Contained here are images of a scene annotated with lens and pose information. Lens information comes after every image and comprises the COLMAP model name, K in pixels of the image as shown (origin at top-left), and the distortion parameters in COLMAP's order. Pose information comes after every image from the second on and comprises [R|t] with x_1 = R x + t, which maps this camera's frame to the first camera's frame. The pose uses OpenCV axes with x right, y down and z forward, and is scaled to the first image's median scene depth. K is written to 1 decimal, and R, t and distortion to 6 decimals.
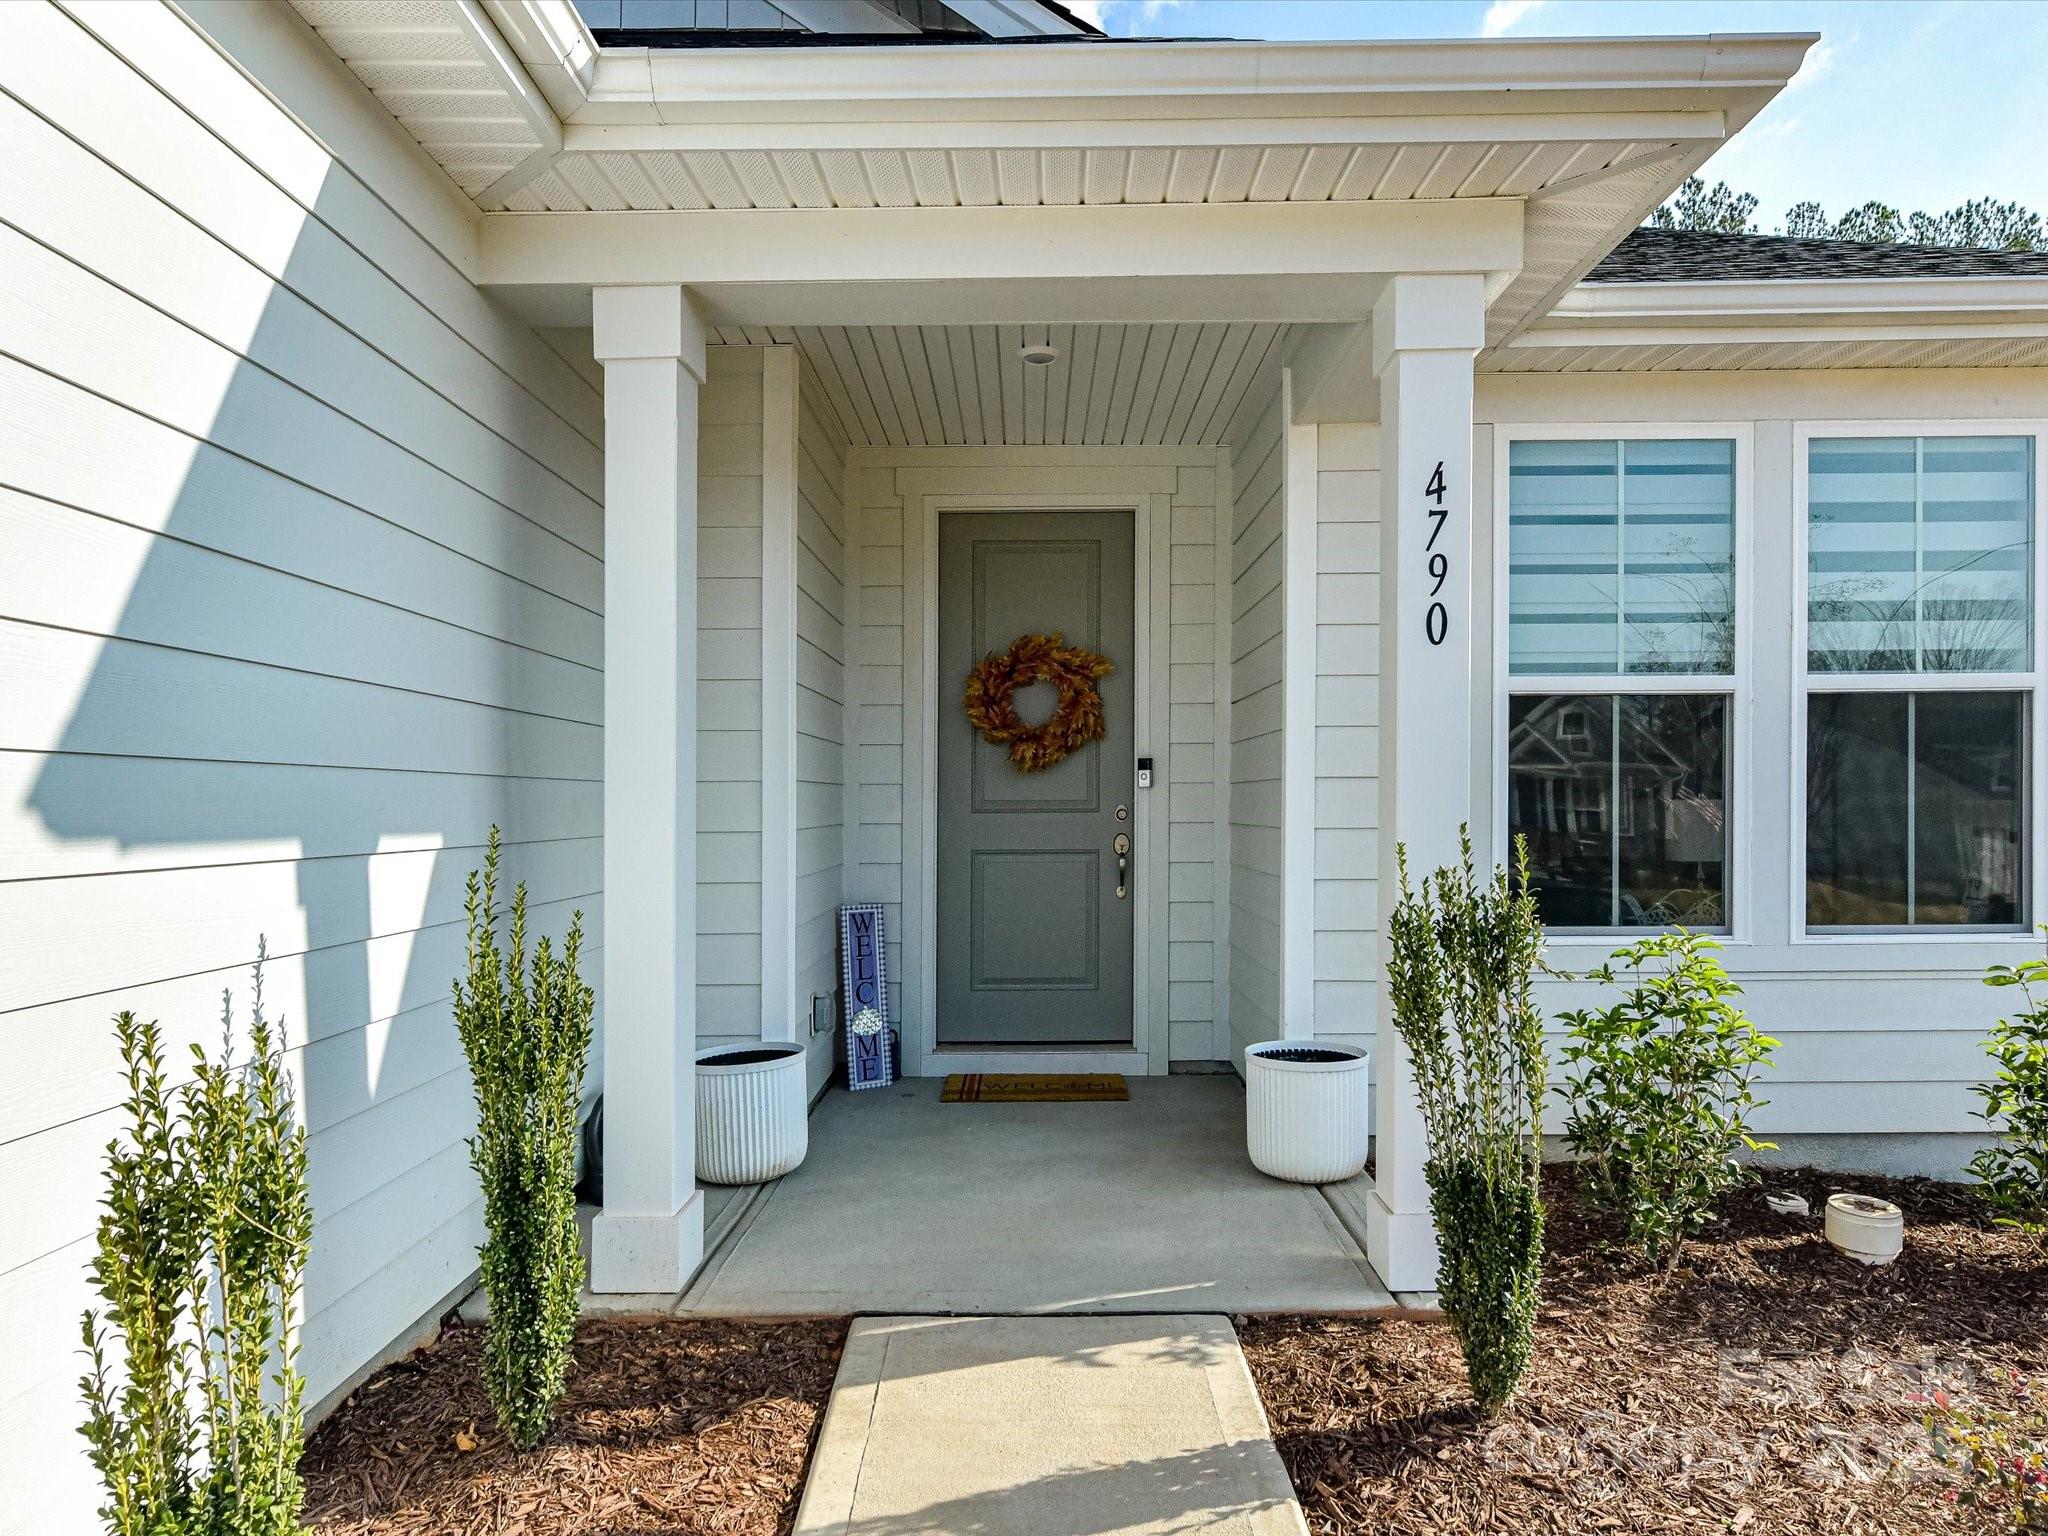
lens RADIAL K [[1188.0, 0, 1023.4], [0, 1188.0, 740.1], [0, 0, 1]] dist [0.004016, 0.000223]
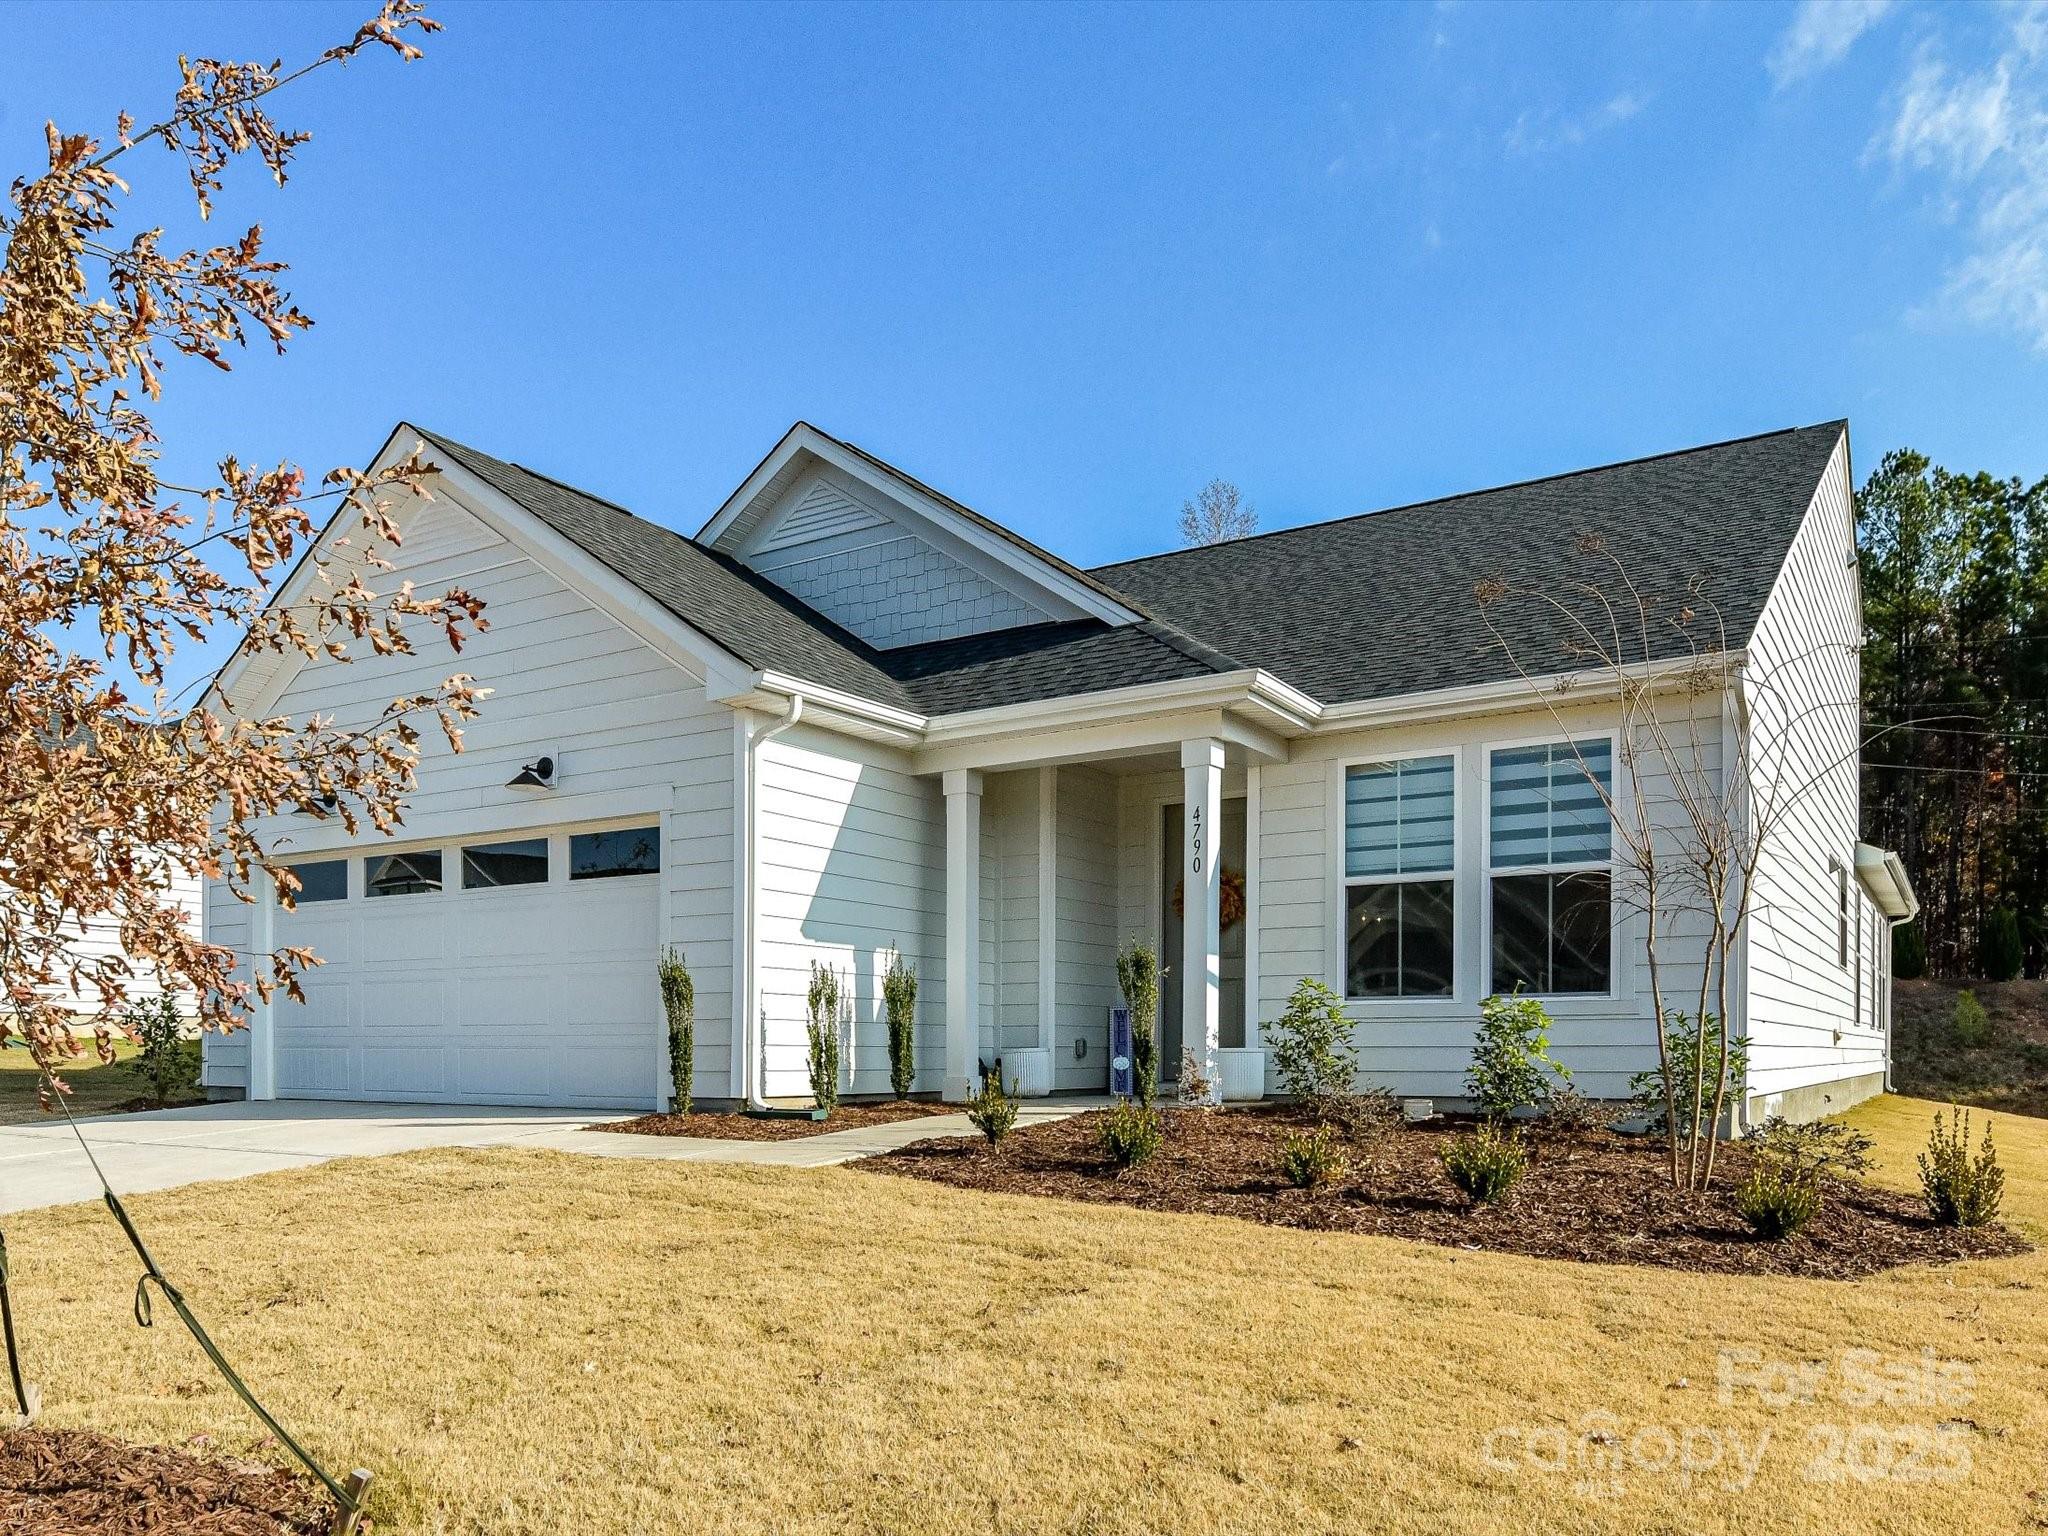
lens RADIAL K [[1512.1, 0, 1024.0], [0, 1512.1, 768.0], [0, 0, 1]] dist [-0.000624, -0.000616]
pose [[0.852001, -0.092246, -0.515349, 1.312476], [0.021518, 0.989693, -0.141577, 0.120399], [0.523097, 0.109534, 0.845205, -1.568356]]
